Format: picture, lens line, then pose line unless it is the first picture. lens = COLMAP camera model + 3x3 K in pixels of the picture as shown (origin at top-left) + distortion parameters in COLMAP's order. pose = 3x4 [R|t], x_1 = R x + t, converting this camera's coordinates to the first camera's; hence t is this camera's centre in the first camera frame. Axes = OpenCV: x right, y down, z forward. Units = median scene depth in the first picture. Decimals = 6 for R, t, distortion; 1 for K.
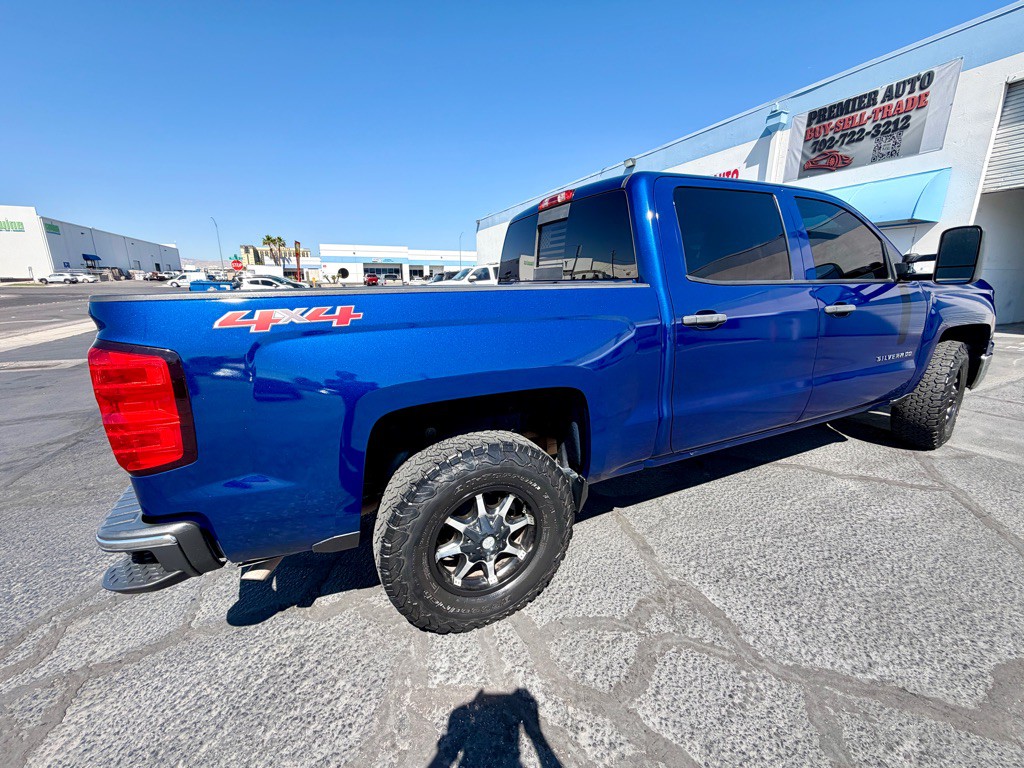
lens RADIAL K [[408.8, 0, 510.0], [0, 408.8, 381.3], [0, 0, 1]] dist [-0.000002, 0.000253]
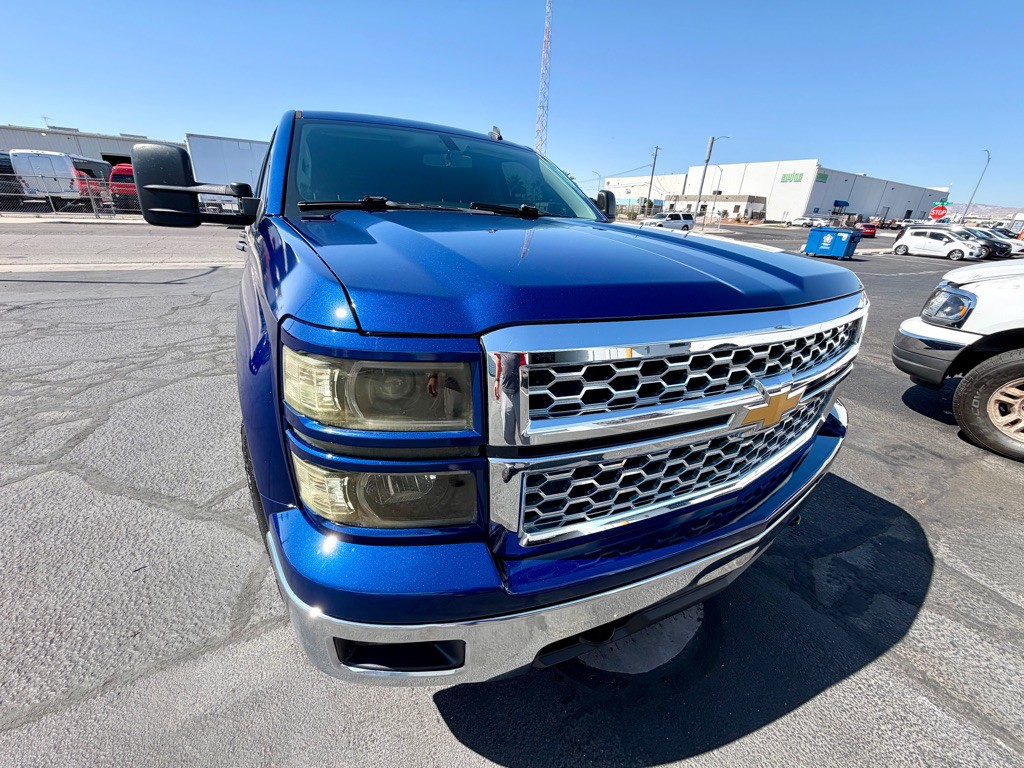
lens RADIAL K [[408.8, 0, 510.3], [0, 408.8, 384.4], [0, 0, 1]] dist [-0.000002, 0.000253]
pose [[0.102900, 0.399198, -0.911072, 0.513461], [-0.285260, 0.889305, 0.357441, -0.112164], [0.952910, 0.223112, 0.205385, 0.395838]]
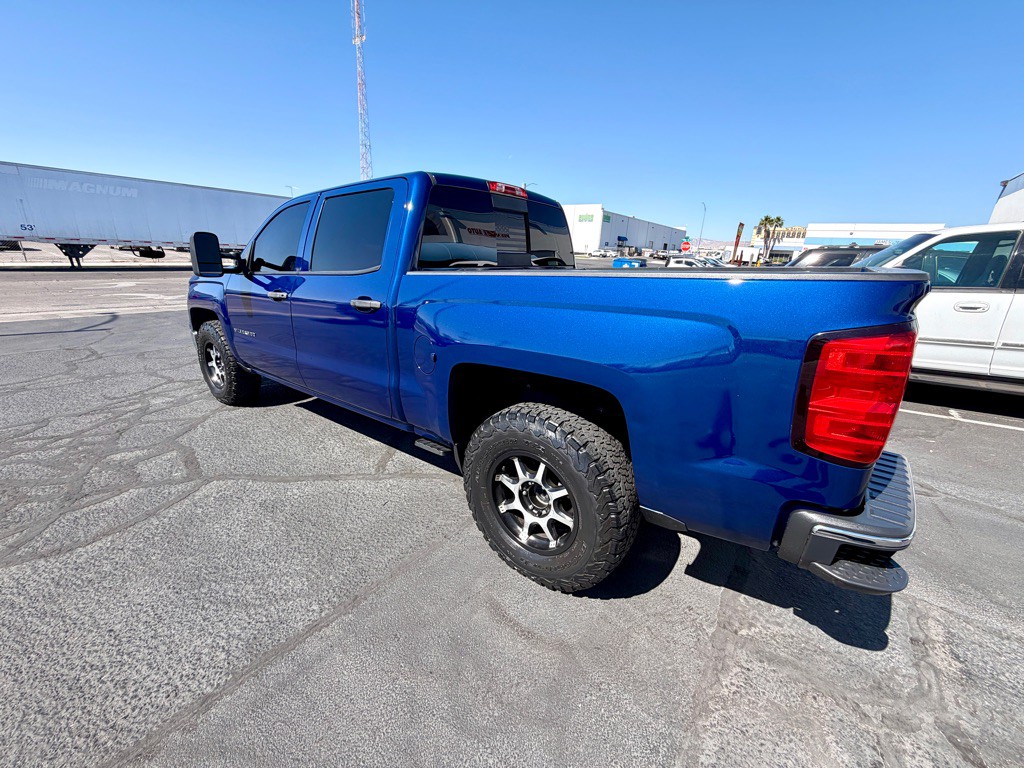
lens RADIAL K [[408.8, 0, 510.8], [0, 408.8, 383.3], [0, 0, 1]] dist [-0.000002, 0.000253]
pose [[0.474813, 0.294862, -0.829222, 0.608474], [-0.255639, 0.947789, 0.190644, -0.075835], [0.842141, 0.121461, 0.525400, 0.206401]]
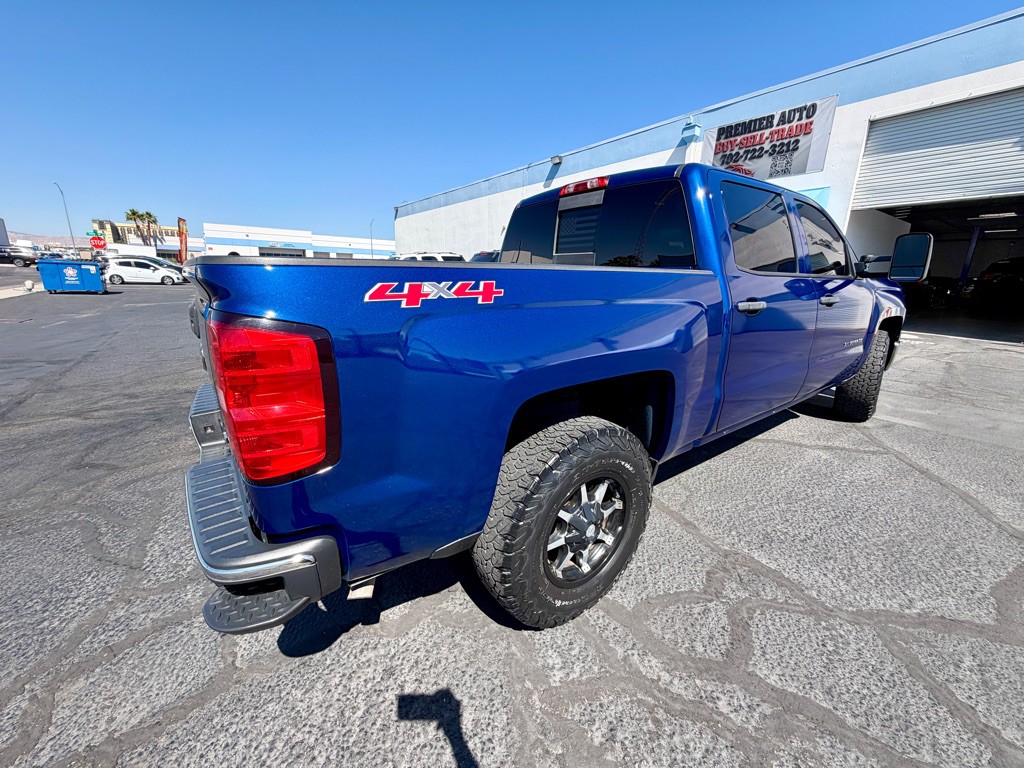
lens RADIAL K [[408.8, 0, 510.1], [0, 408.8, 380.9], [0, 0, 1]] dist [-0.000002, 0.000253]
pose [[0.978508, -0.022742, 0.204951, -0.079739], [0.019565, 0.999655, 0.017512, 0.002921], [-0.205279, -0.013126, 0.978616, 0.015952]]
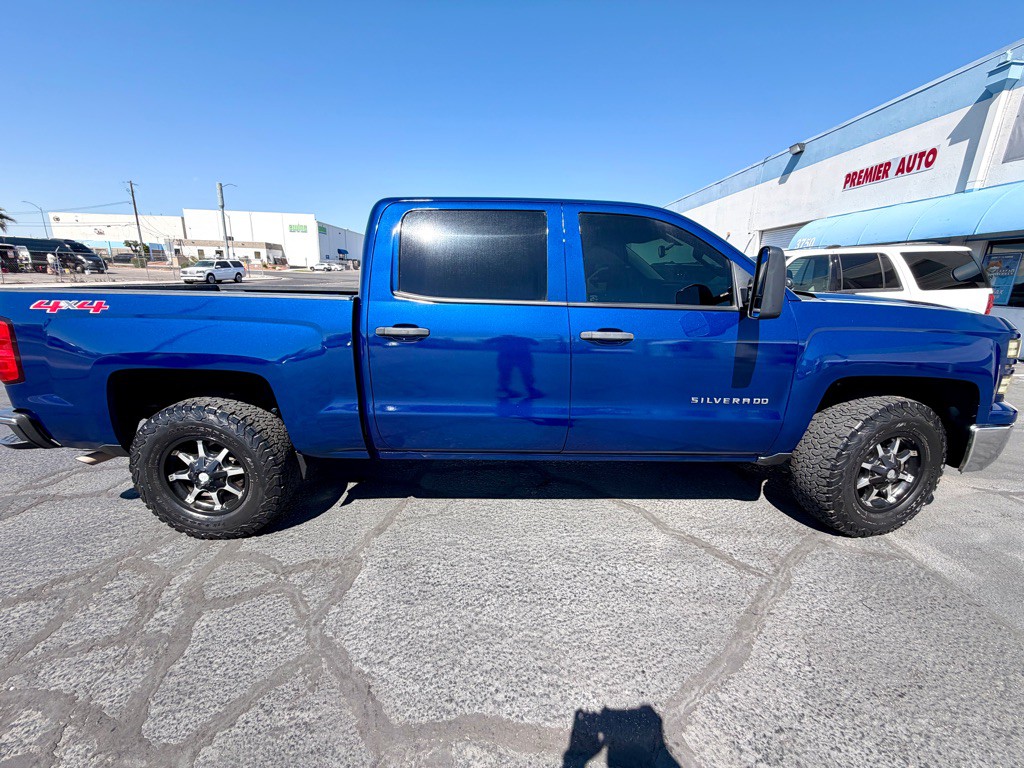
lens RADIAL K [[408.8, 0, 510.3], [0, 408.8, 383.3], [0, 0, 1]] dist [-0.000002, 0.000253]
pose [[0.912976, 0.136808, -0.384394, 0.255222], [-0.133332, 0.990424, 0.035821, -0.020107], [0.385614, 0.018549, 0.922474, 0.021313]]
